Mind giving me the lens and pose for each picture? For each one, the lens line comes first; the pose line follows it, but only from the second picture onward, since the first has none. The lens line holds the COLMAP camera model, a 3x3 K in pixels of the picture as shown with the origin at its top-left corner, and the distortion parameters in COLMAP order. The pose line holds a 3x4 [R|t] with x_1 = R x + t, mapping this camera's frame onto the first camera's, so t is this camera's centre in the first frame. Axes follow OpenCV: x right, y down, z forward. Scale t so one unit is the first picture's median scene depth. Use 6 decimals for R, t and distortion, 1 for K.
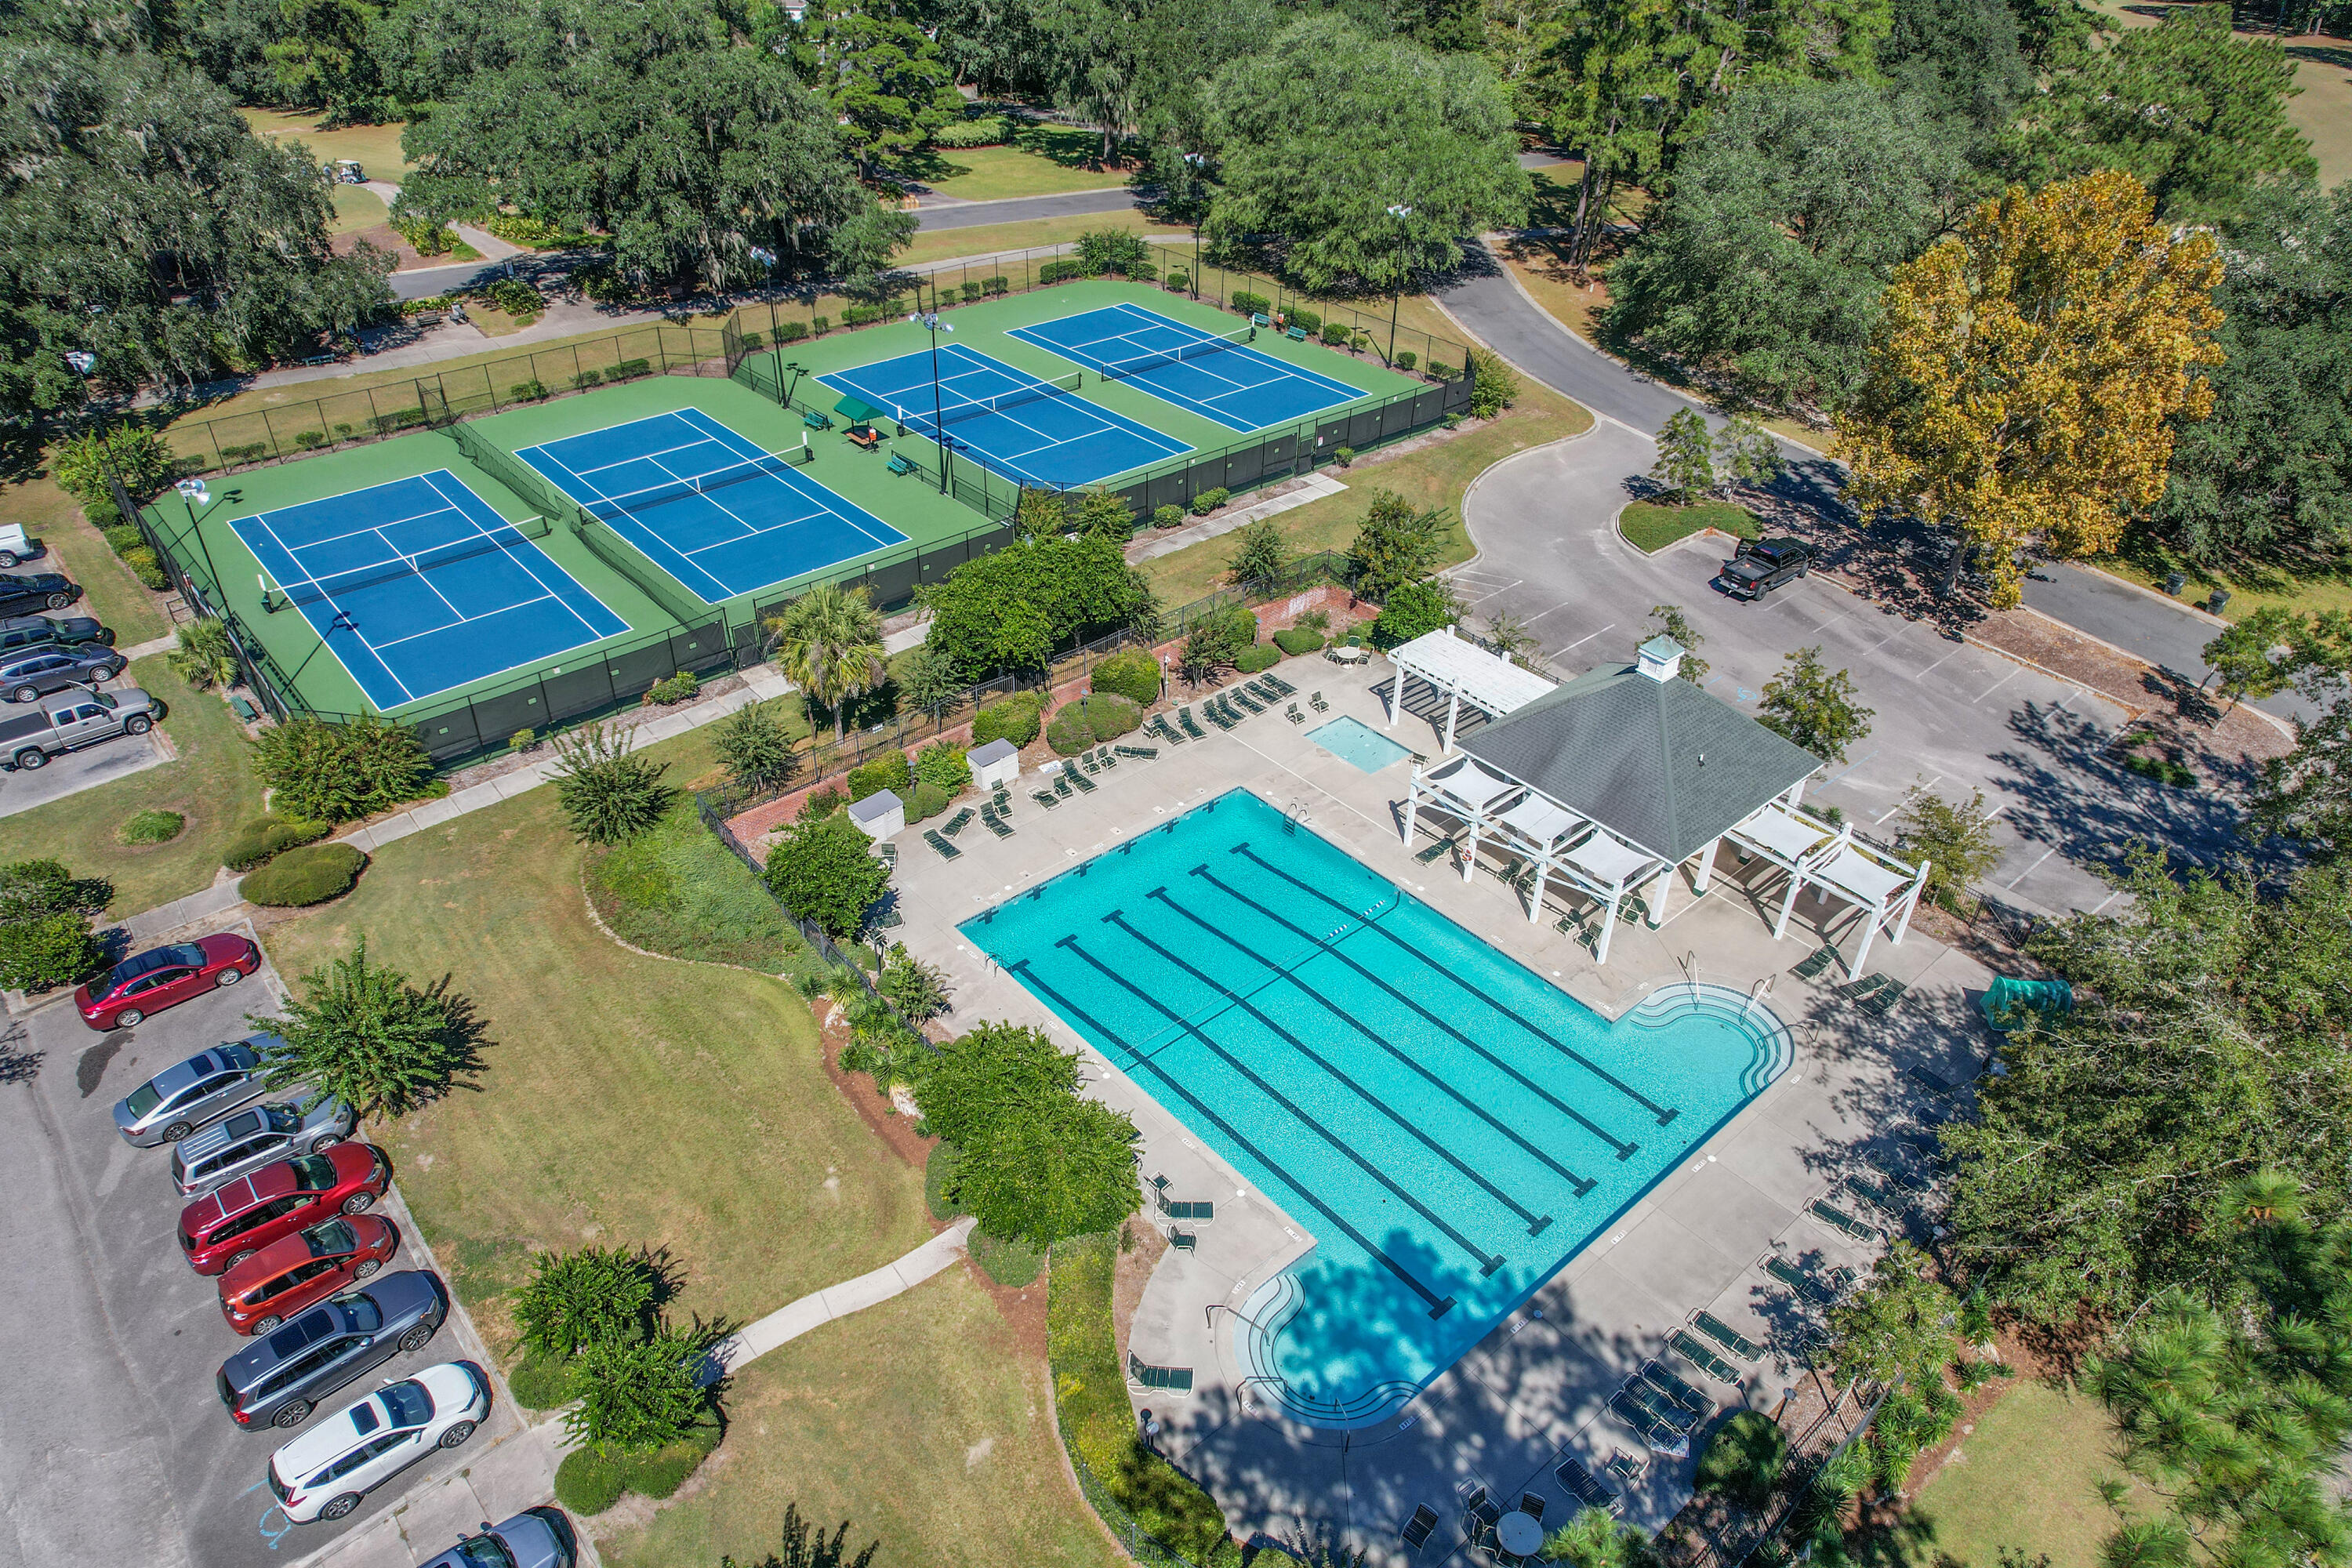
lens RADIAL K [[1512.5, 0, 1176.0], [0, 1512.5, 784.0], [0, 0, 1]] dist [-0.081860, 0.074116]
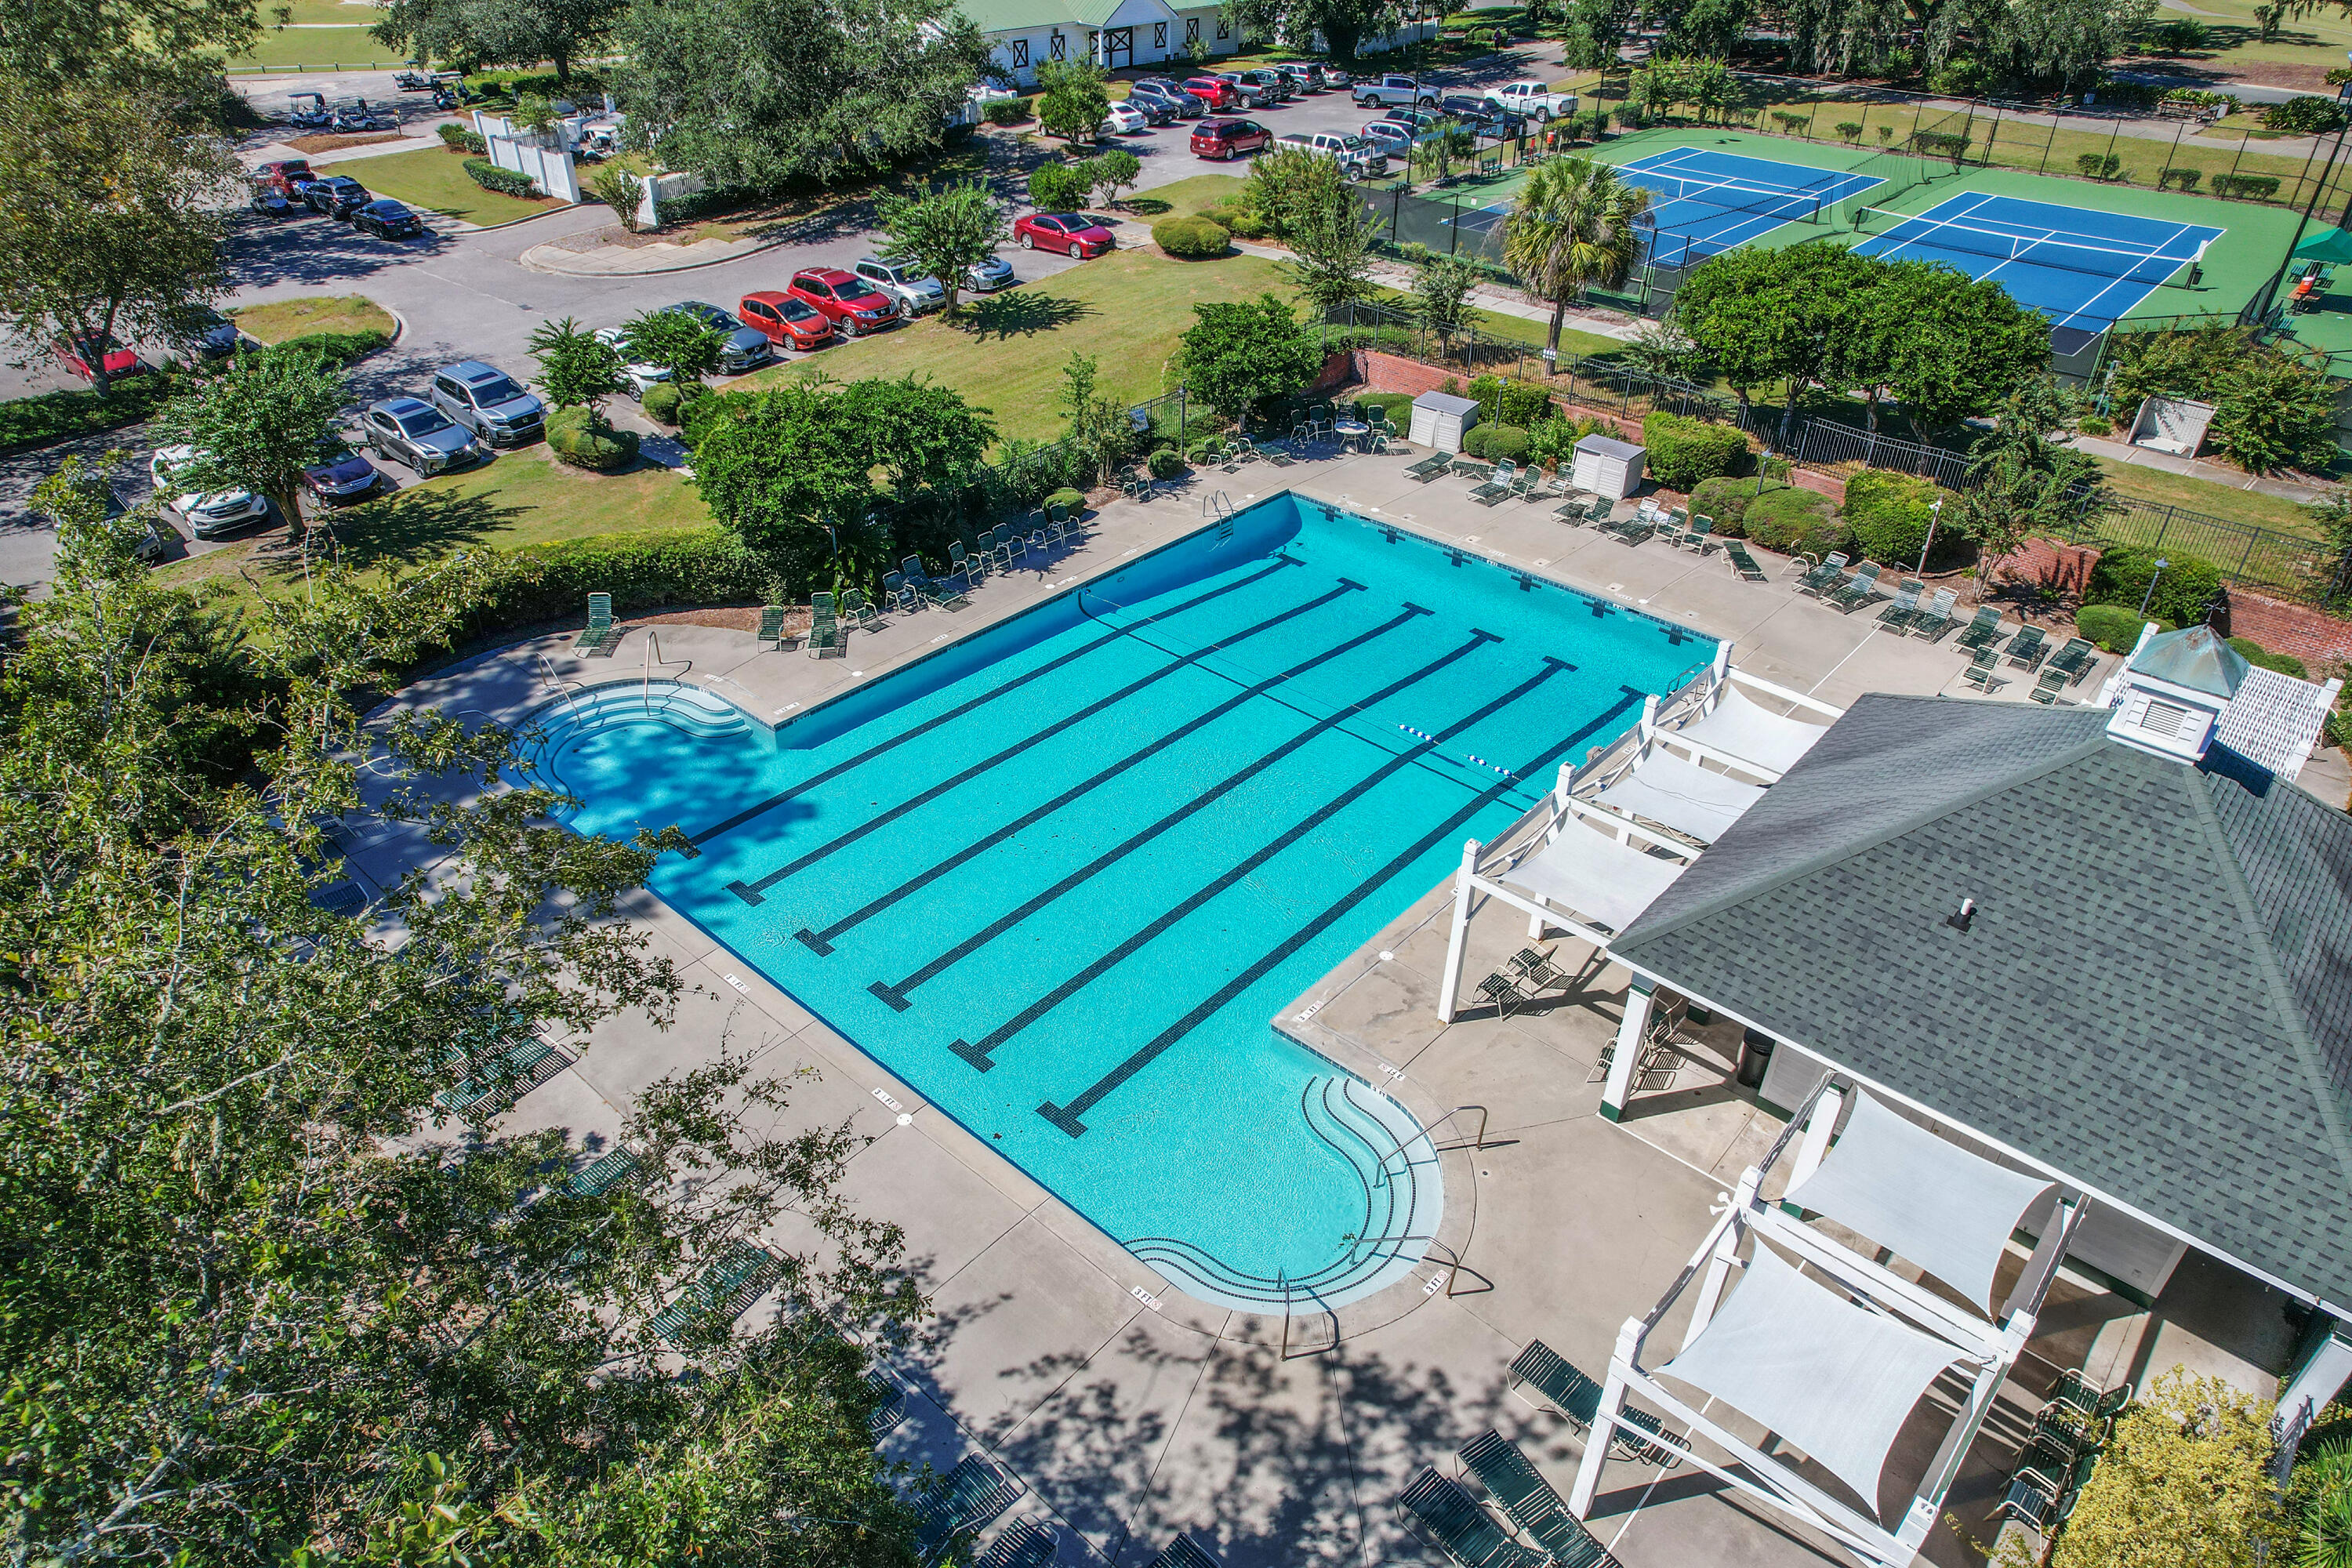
lens RADIAL K [[1512.5, 0, 1176.0], [0, 1512.5, 784.0], [0, 0, 1]] dist [-0.081860, 0.074116]
pose [[0.126997, 0.537796, -0.833455, 0.609094], [-0.563760, 0.730482, 0.385448, -0.071041], [0.816116, 0.420918, 0.395957, 0.675809]]
